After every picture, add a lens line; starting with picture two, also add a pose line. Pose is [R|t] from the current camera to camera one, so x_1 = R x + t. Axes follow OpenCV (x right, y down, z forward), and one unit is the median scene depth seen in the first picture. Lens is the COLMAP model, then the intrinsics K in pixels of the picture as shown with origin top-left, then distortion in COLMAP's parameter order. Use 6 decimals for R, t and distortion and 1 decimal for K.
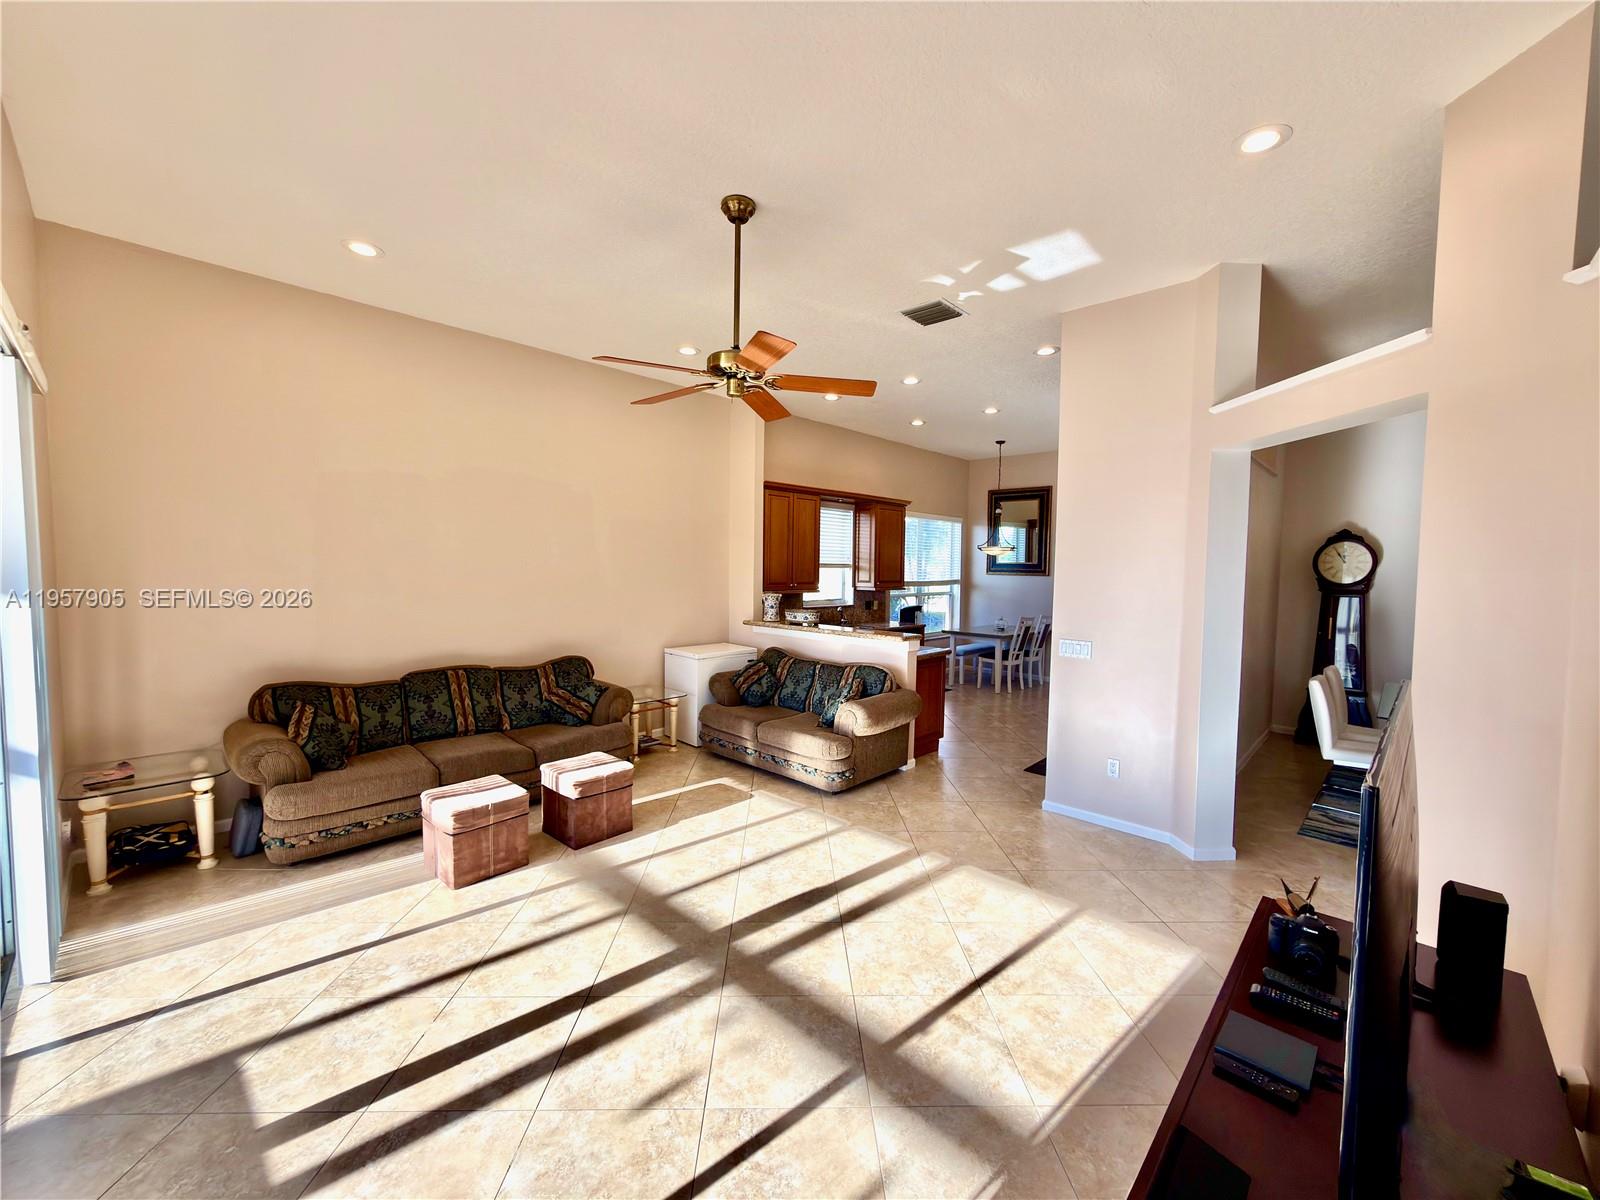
lens RADIAL K [[637.3, 0, 804.2], [0, 637.3, 599.6], [0, 0, 1]] dist [-0.000875, 0.000173]
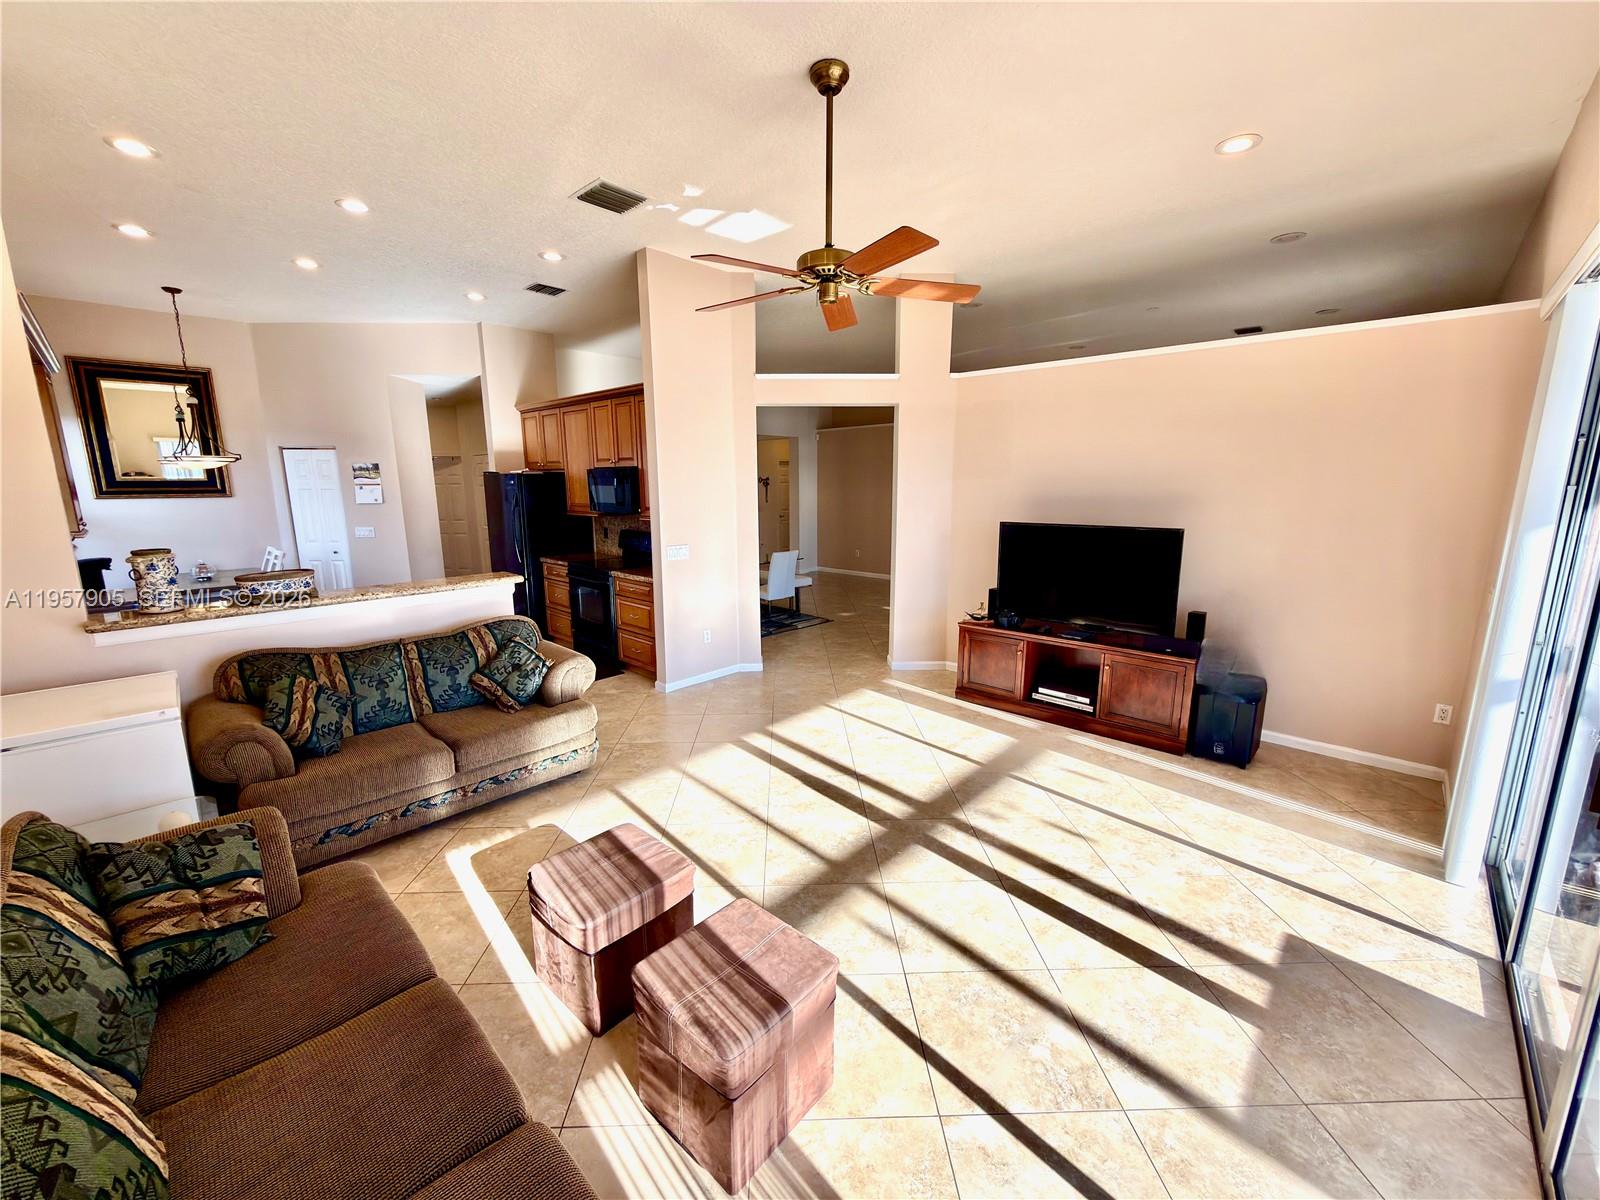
lens RADIAL K [[637.3, 0, 804.2], [0, 637.3, 599.6], [0, 0, 1]] dist [-0.000875, 0.000173]
pose [[0.002767, -0.202752, 0.979226, -1.086394], [0.061857, 0.977389, 0.202197, -0.088915], [-0.998081, 0.060013, 0.015246, 1.051775]]
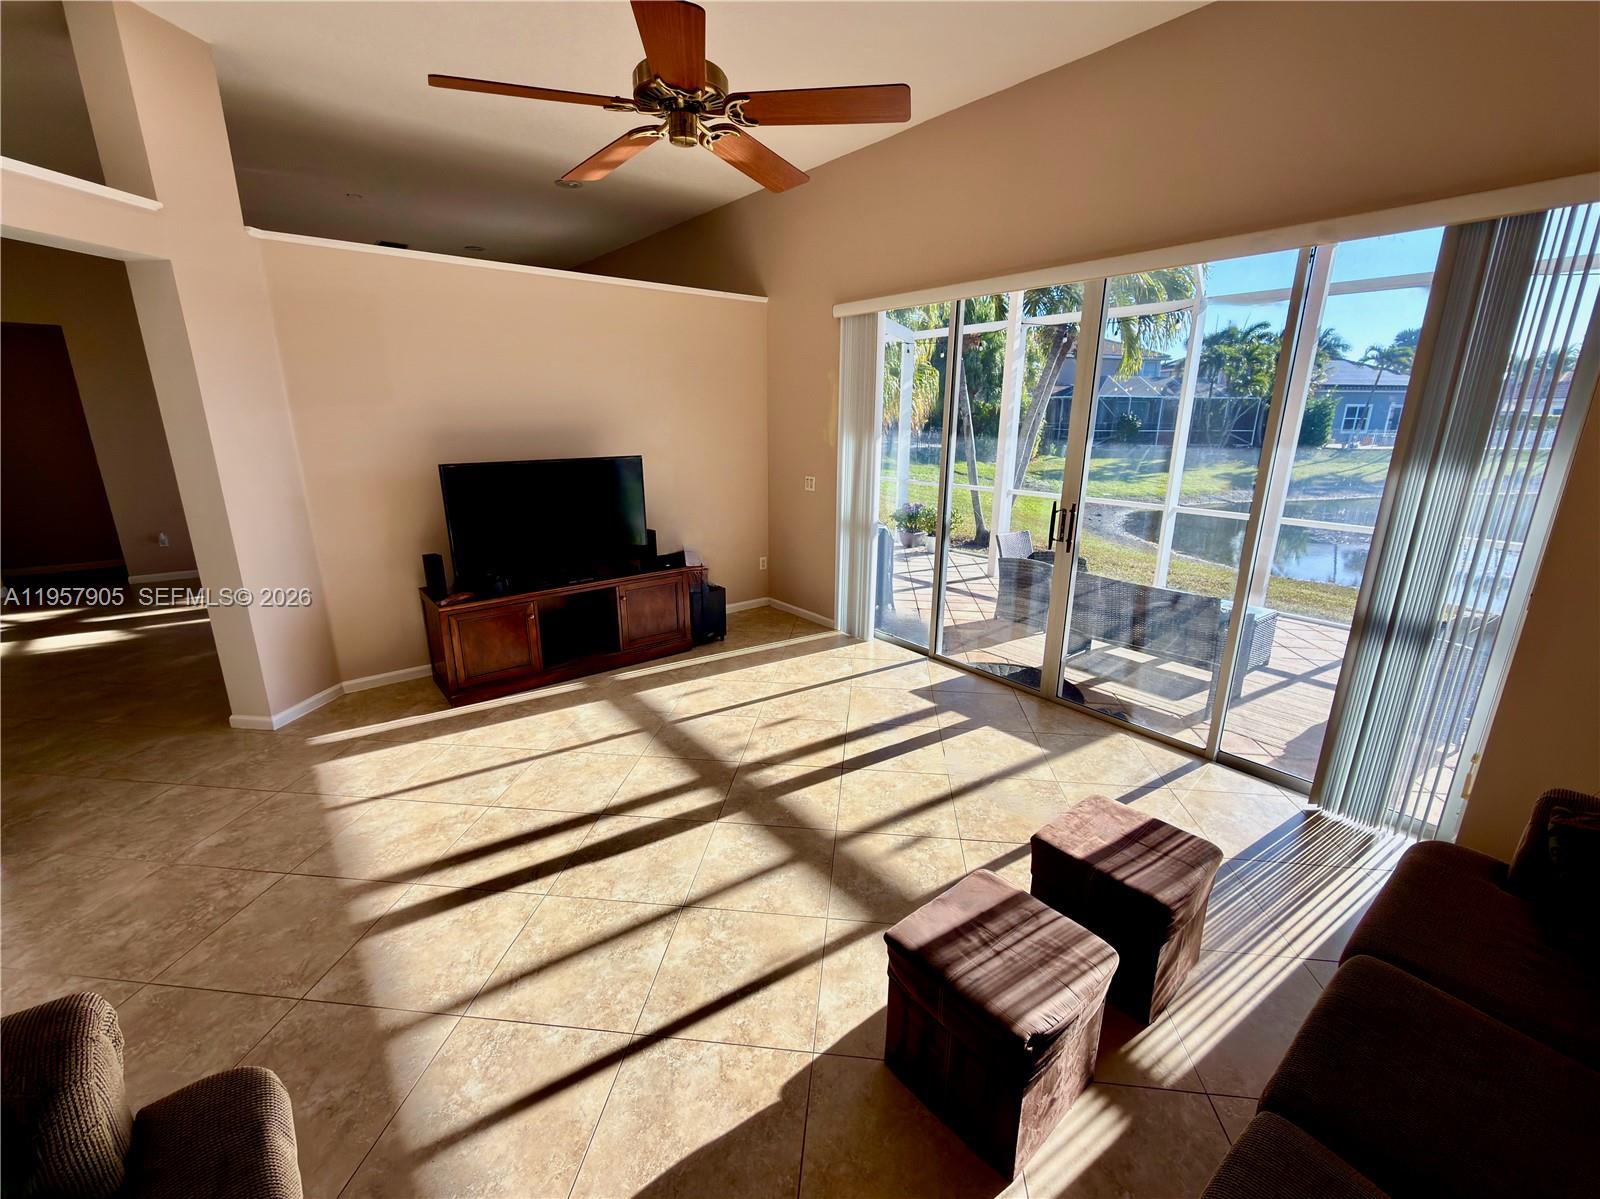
lens RADIAL K [[667.8, 0, 799.5], [0, 667.8, 606.7], [0, 0, 1]] dist [0.000679, 0.000259]
pose [[-0.989479, -0.062143, 0.130647, -0.331806], [-0.014482, 0.941059, 0.337933, -0.109390], [-0.143947, 0.332486, -0.932058, 1.746410]]
